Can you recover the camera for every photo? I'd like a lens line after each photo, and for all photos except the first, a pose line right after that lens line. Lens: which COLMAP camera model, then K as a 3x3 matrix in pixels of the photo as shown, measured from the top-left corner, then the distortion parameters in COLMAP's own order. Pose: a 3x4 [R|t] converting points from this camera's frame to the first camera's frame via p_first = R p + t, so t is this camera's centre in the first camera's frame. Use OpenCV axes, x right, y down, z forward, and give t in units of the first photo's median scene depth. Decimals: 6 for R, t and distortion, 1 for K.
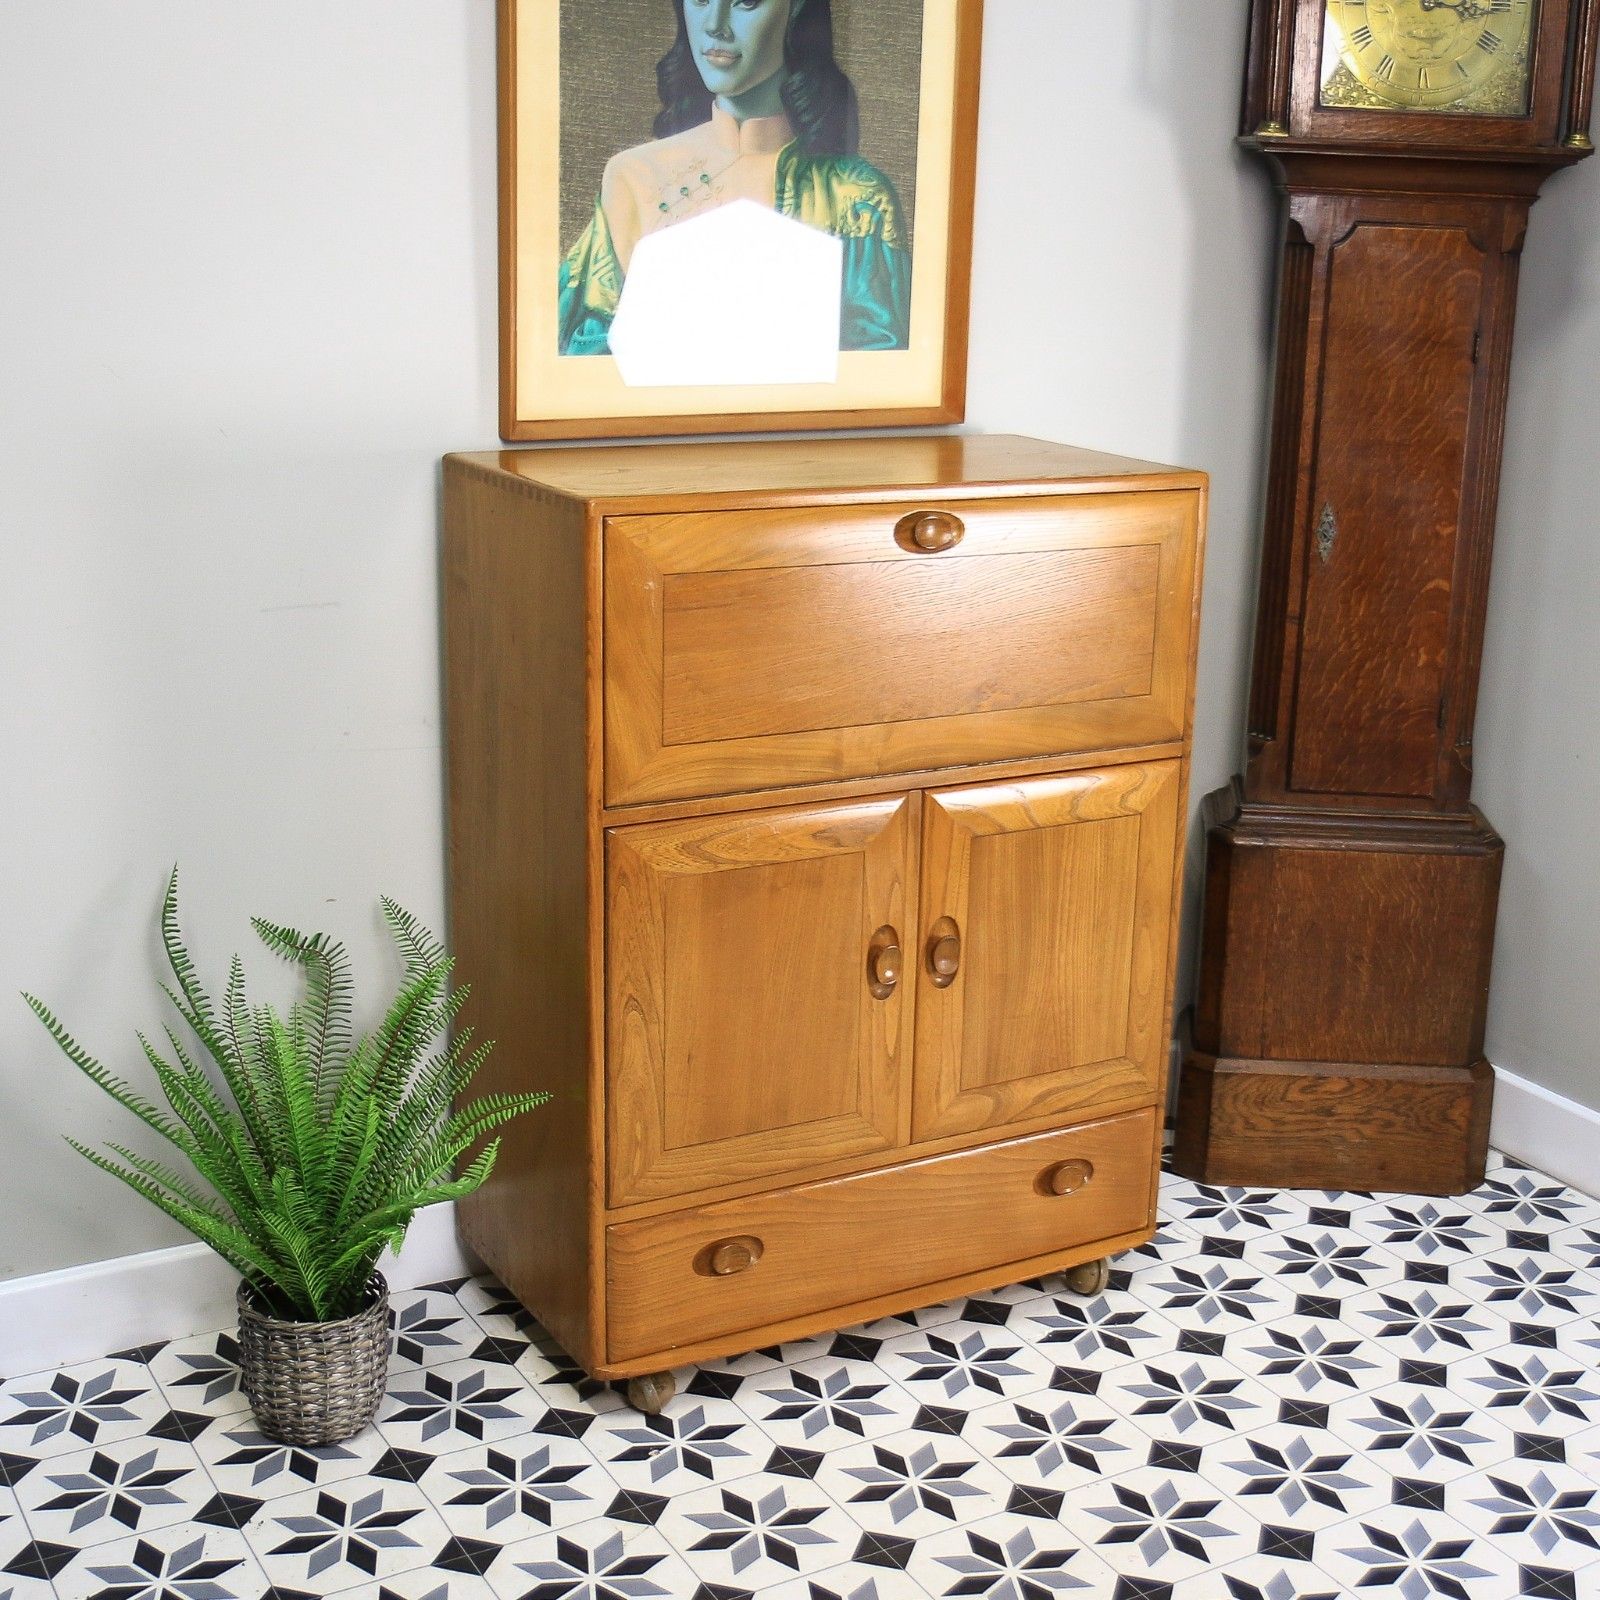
lens RADIAL K [[2334.9, 0, 941.7], [0, 2334.9, 832.6], [0, 0, 1]] dist [-0.085339, 0.000000]
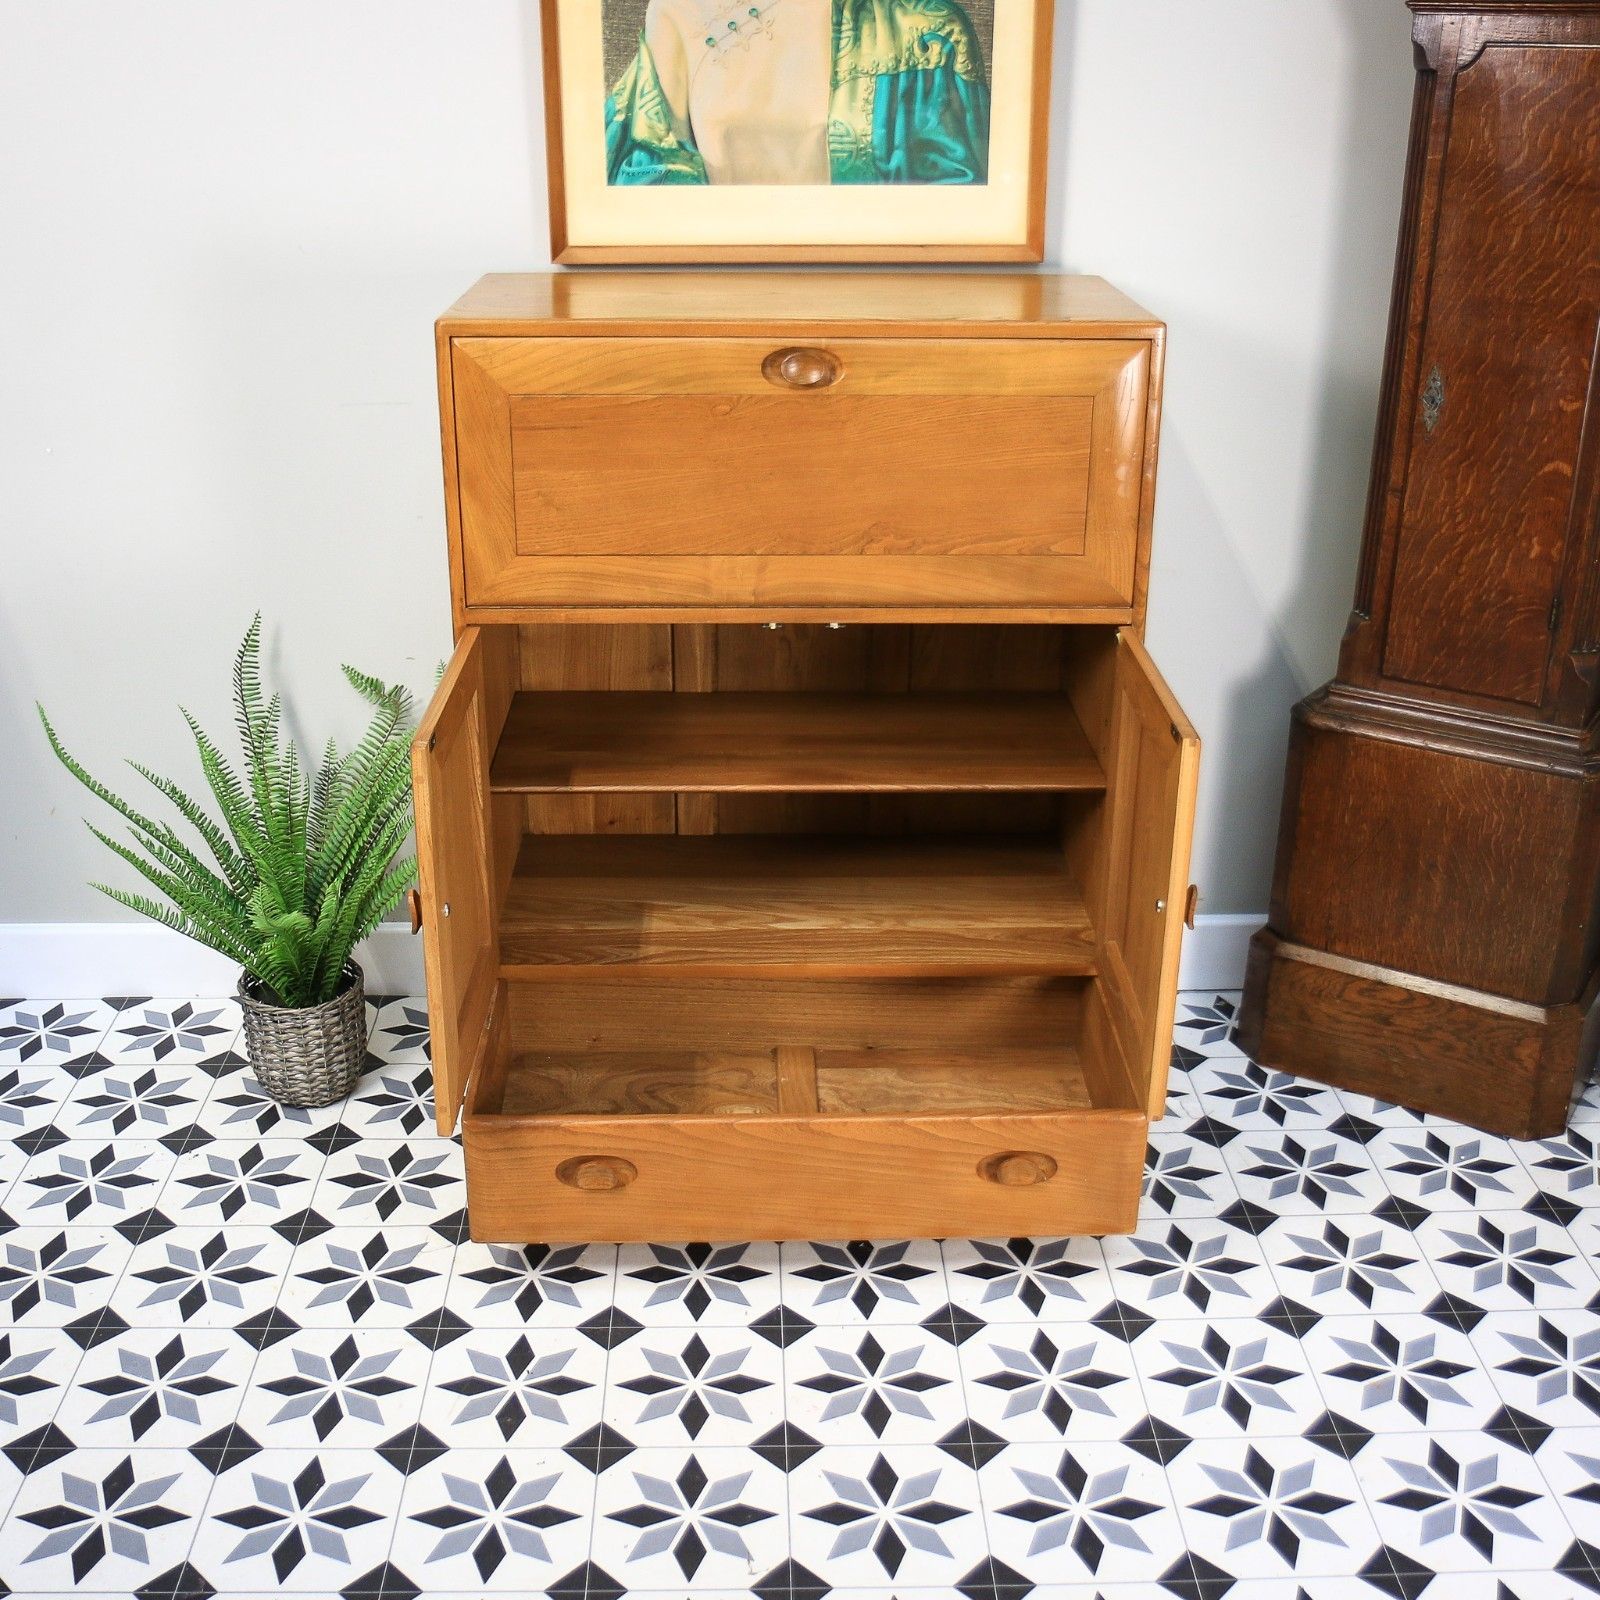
lens RADIAL K [[1948.0, 0, 785.6], [0, 1948.0, 813.1], [0, 0, 1]] dist [-0.075068, 0.000000]
pose [[0.854344, 0.168046, -0.491789, 0.390709], [-0.115033, 0.983955, 0.136383, -0.049253], [0.506817, -0.059946, 0.859967, 0.246666]]
